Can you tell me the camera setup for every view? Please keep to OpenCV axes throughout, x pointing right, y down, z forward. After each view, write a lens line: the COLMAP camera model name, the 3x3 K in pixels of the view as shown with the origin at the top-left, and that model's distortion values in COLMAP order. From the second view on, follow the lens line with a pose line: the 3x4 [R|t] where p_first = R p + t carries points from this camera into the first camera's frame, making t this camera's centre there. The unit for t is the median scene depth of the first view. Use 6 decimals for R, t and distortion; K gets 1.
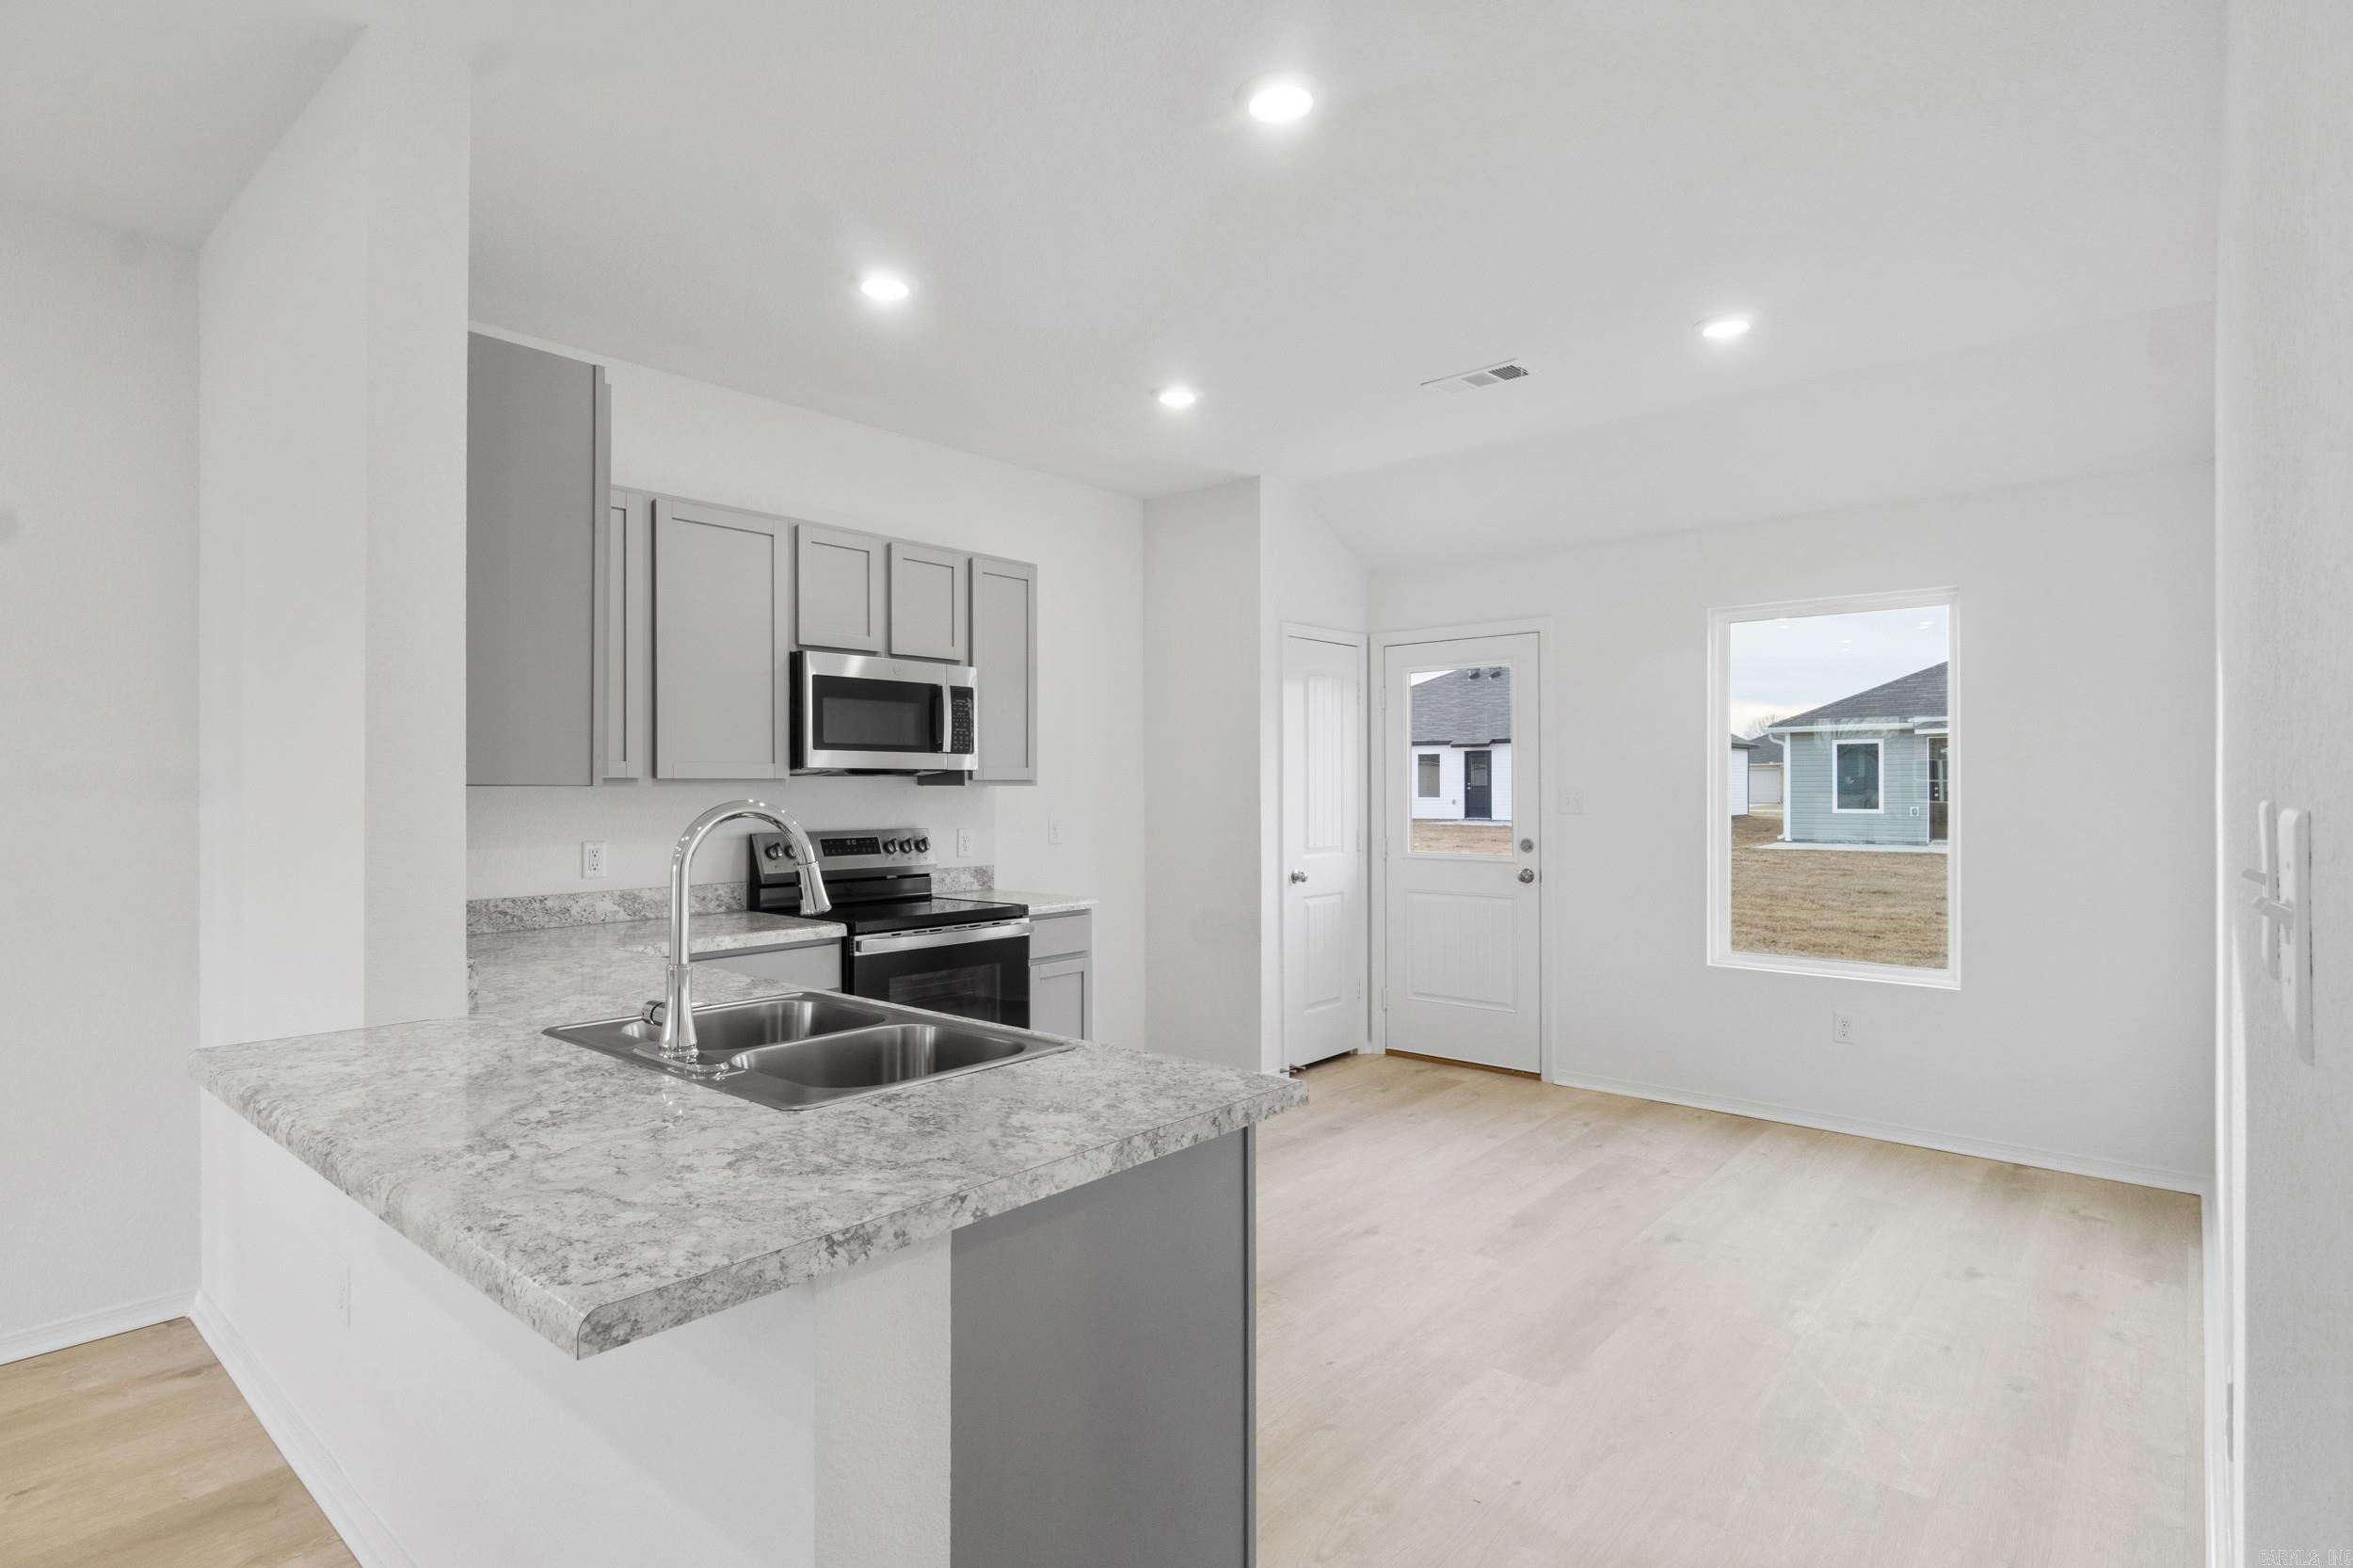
lens RADIAL K [[1184.0, 0, 1176.5], [0, 1184.0, 784.0], [0, 0, 1]] dist [0.000537, -0.000648]
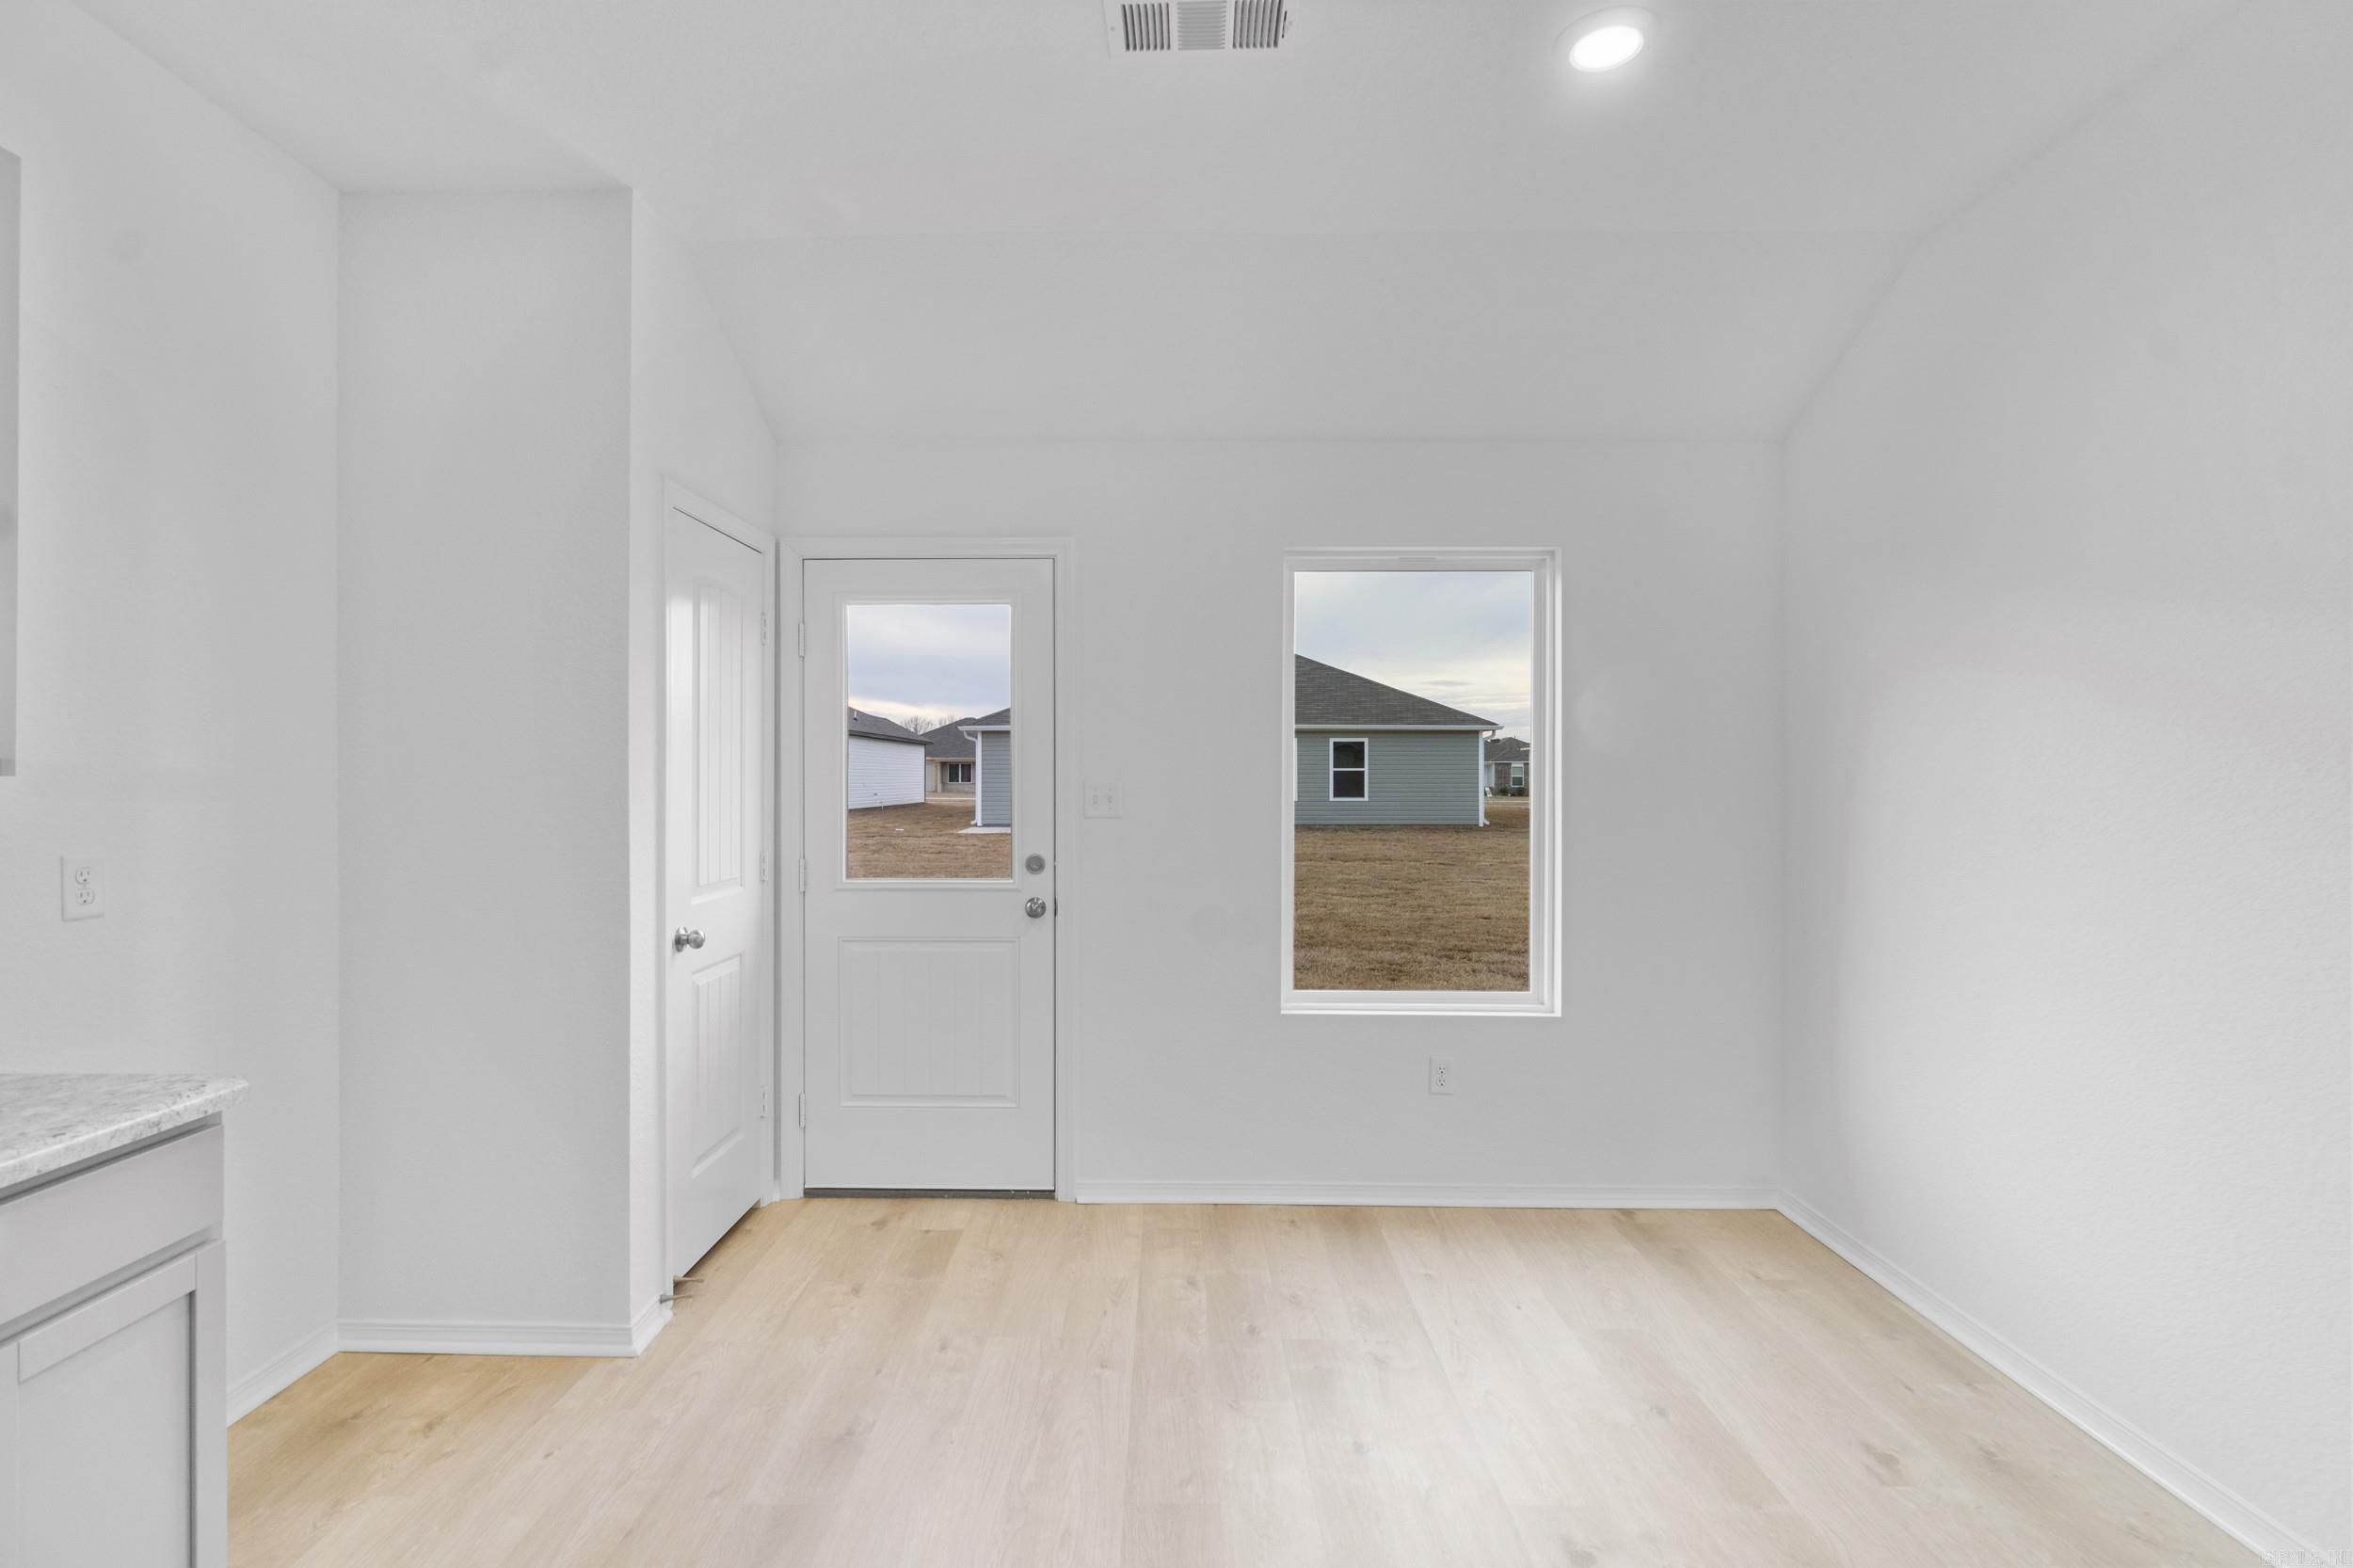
lens RADIAL K [[1084.8, 0, 1171.2], [0, 1084.8, 777.2], [0, 0, 1]] dist [-0.009973, -0.000053]
pose [[0.770513, 0.002486, 0.637420, -0.047920], [-0.003802, 0.999993, 0.000696, 0.000373], [-0.637413, -0.002960, 0.770516, 0.461315]]
